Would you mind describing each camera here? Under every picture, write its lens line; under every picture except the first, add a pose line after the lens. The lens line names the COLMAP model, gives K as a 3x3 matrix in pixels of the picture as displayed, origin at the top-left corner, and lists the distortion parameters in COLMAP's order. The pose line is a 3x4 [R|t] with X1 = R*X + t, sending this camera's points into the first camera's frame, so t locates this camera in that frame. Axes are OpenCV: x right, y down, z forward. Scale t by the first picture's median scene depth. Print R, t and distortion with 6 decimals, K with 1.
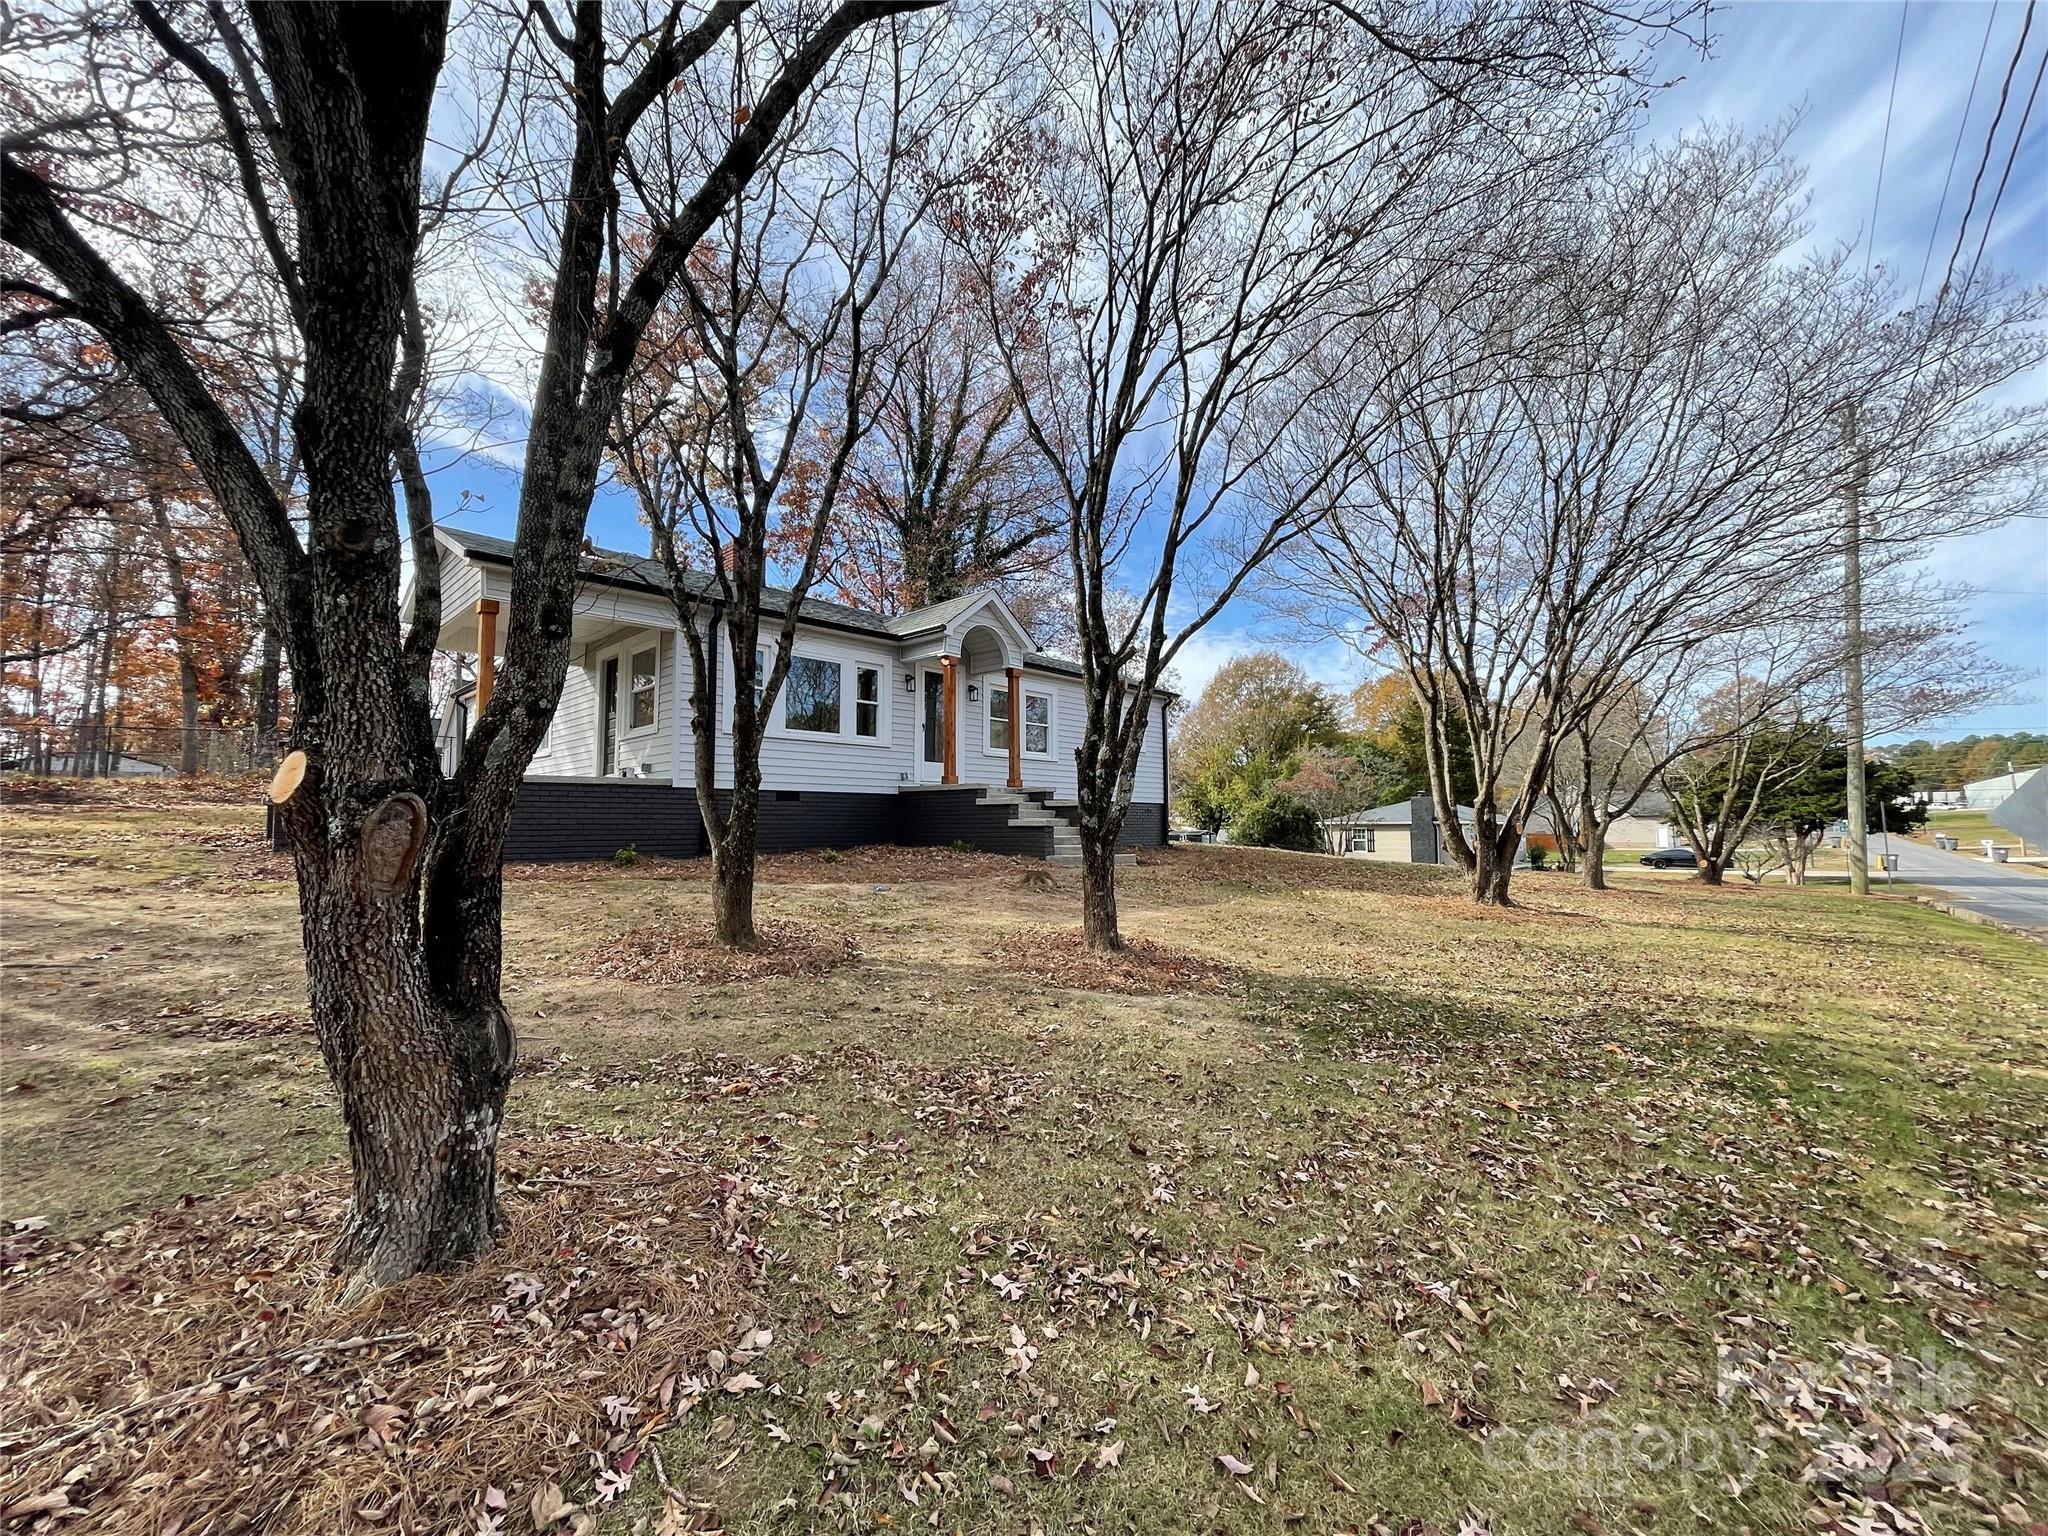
lens RADIAL K [[817.0, 0, 1016.5], [0, 817.0, 766.9], [0, 0, 1]] dist [-0.000188, 0.000014]
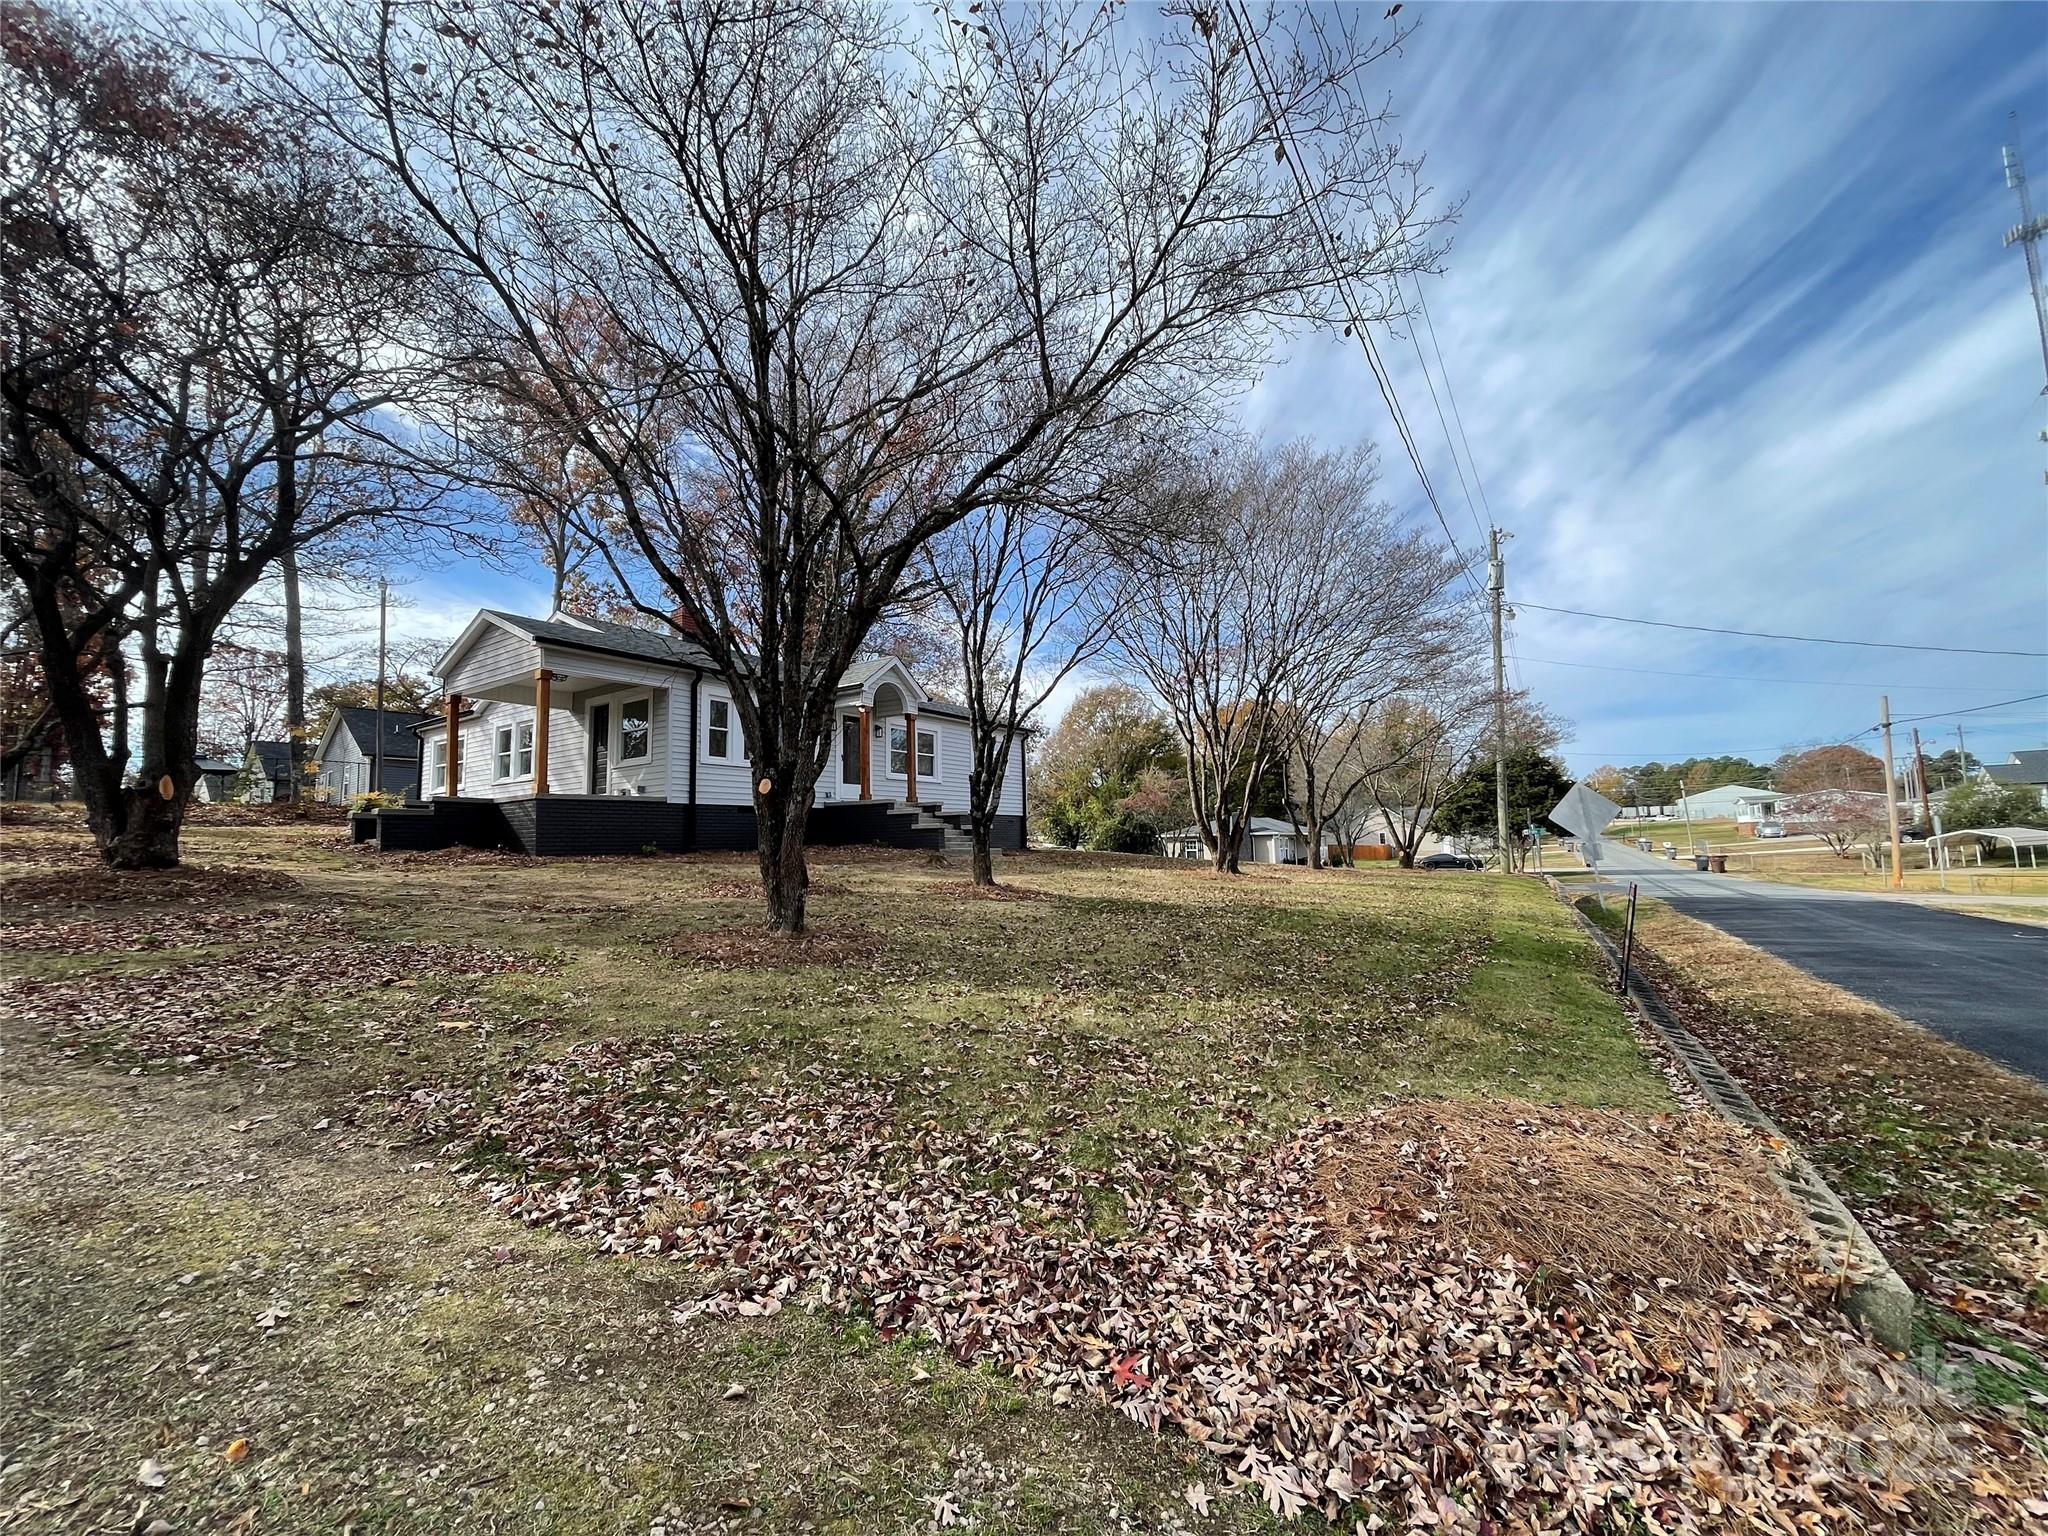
lens RADIAL K [[817.0, 0, 1016.5], [0, 817.0, 766.9], [0, 0, 1]] dist [-0.000188, 0.000014]
pose [[0.986529, -0.002454, 0.163570, -0.053947], [0.006953, 0.999613, -0.026938, 0.004196], [-0.163440, 0.027713, 0.986164, -0.362248]]
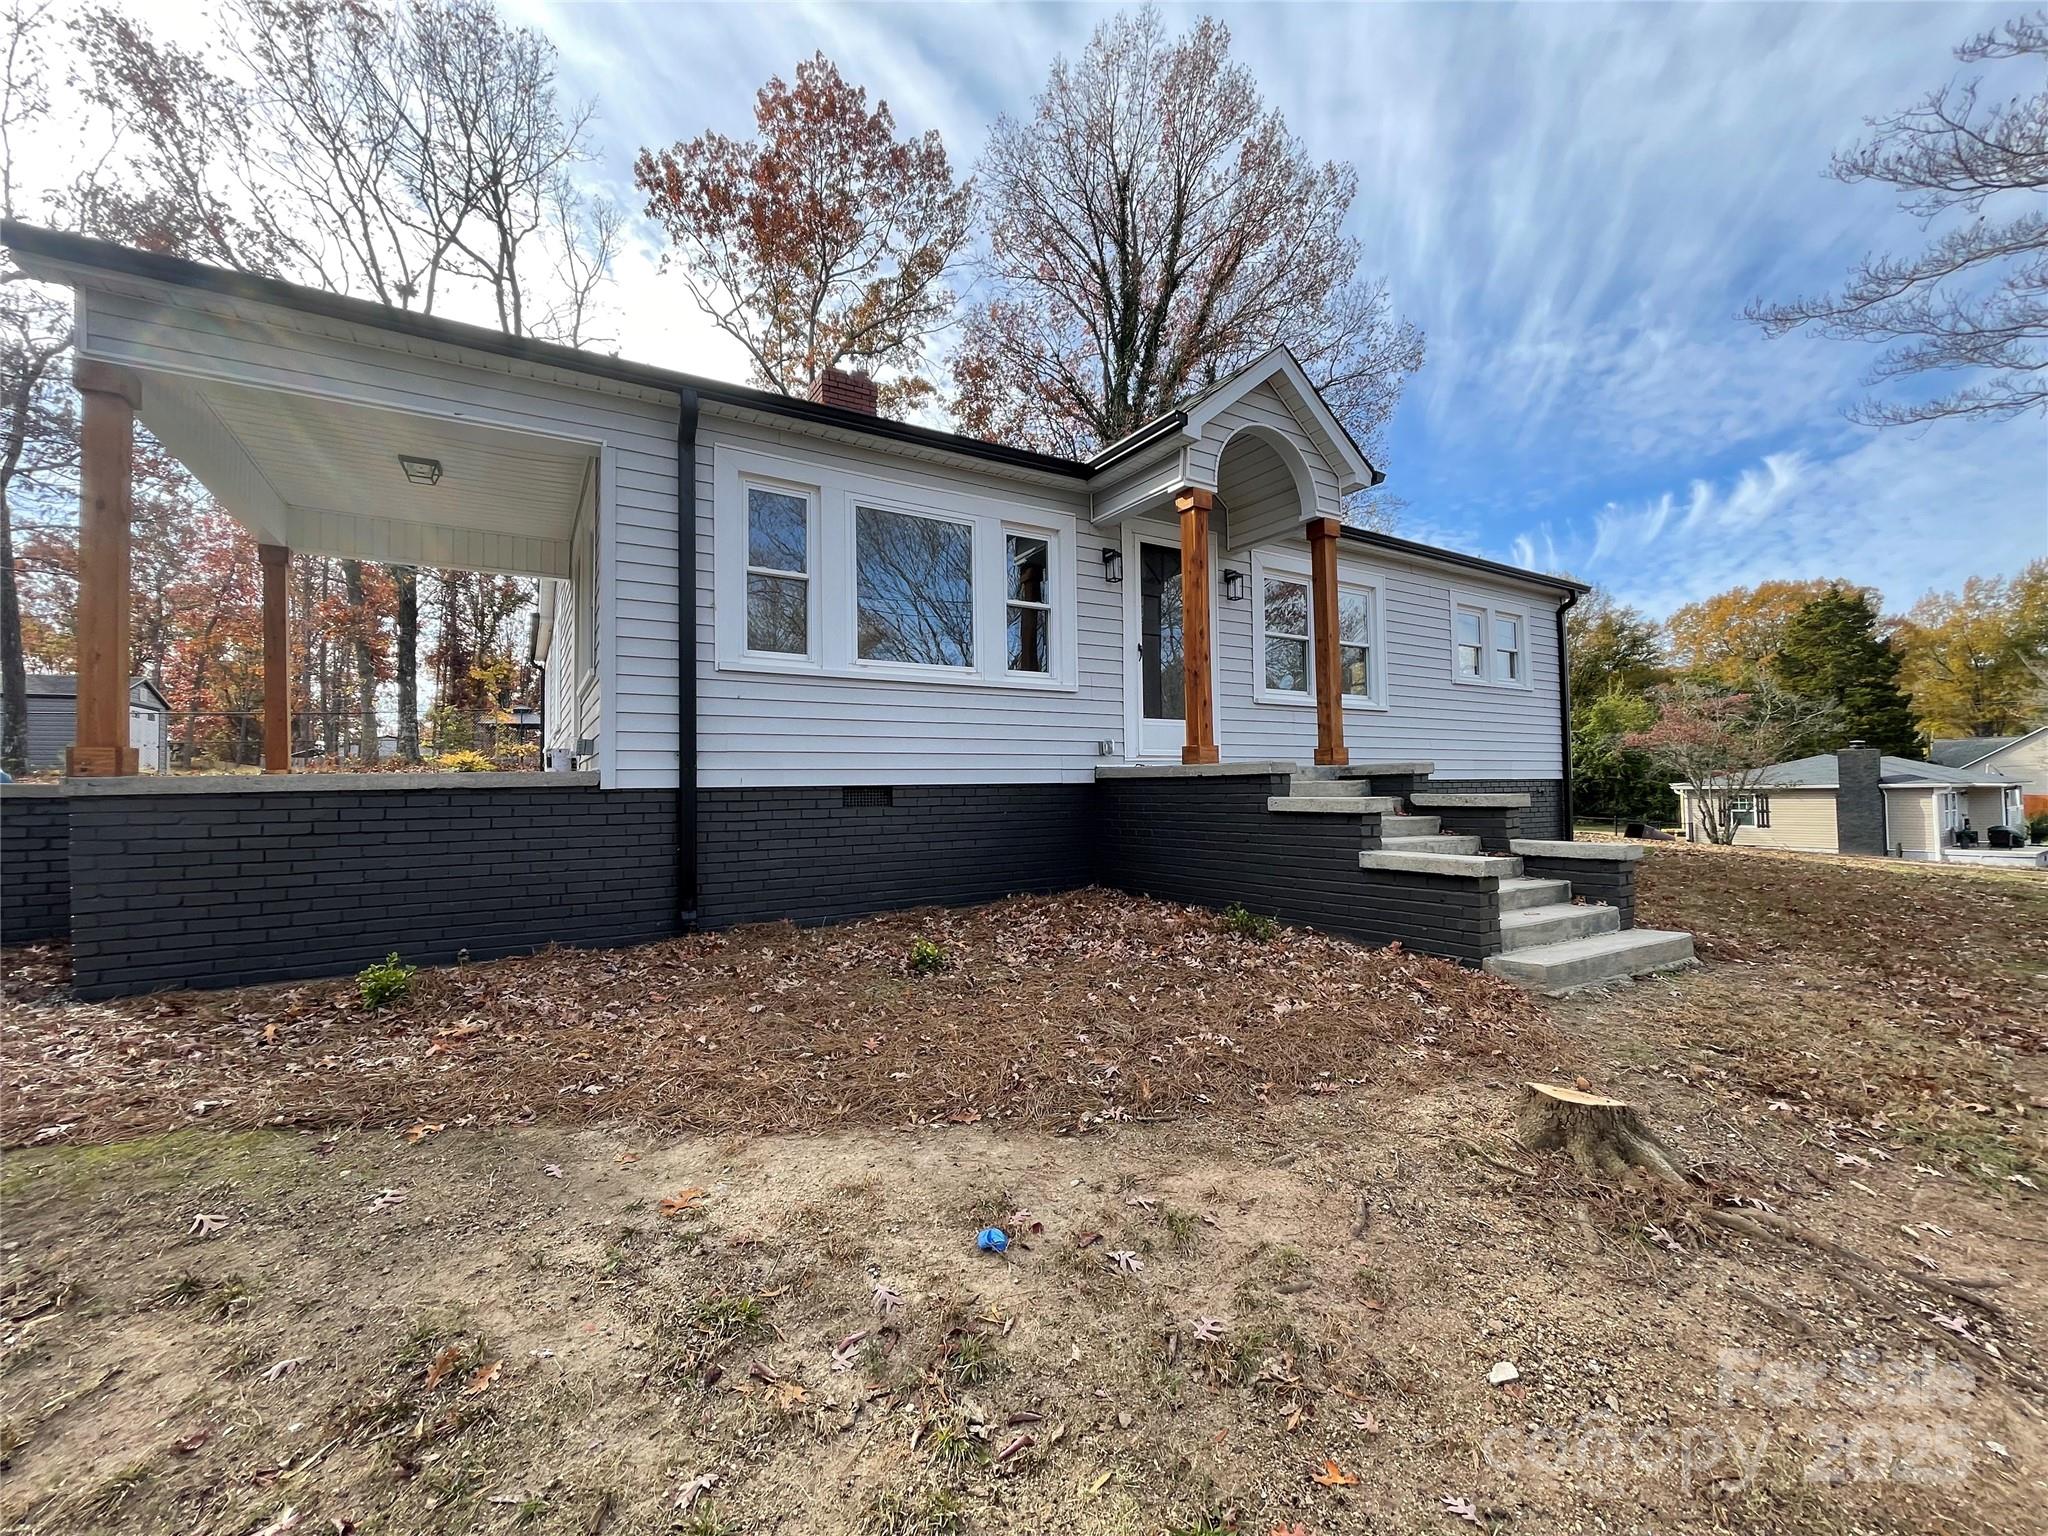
lens RADIAL K [[817.0, 0, 1016.5], [0, 817.0, 766.9], [0, 0, 1]] dist [-0.000188, 0.000014]
pose [[0.966459, -0.019825, -0.256055, -0.061070], [0.031668, 0.998607, 0.042211, -0.000202], [0.254861, -0.048904, 0.965740, 0.498253]]
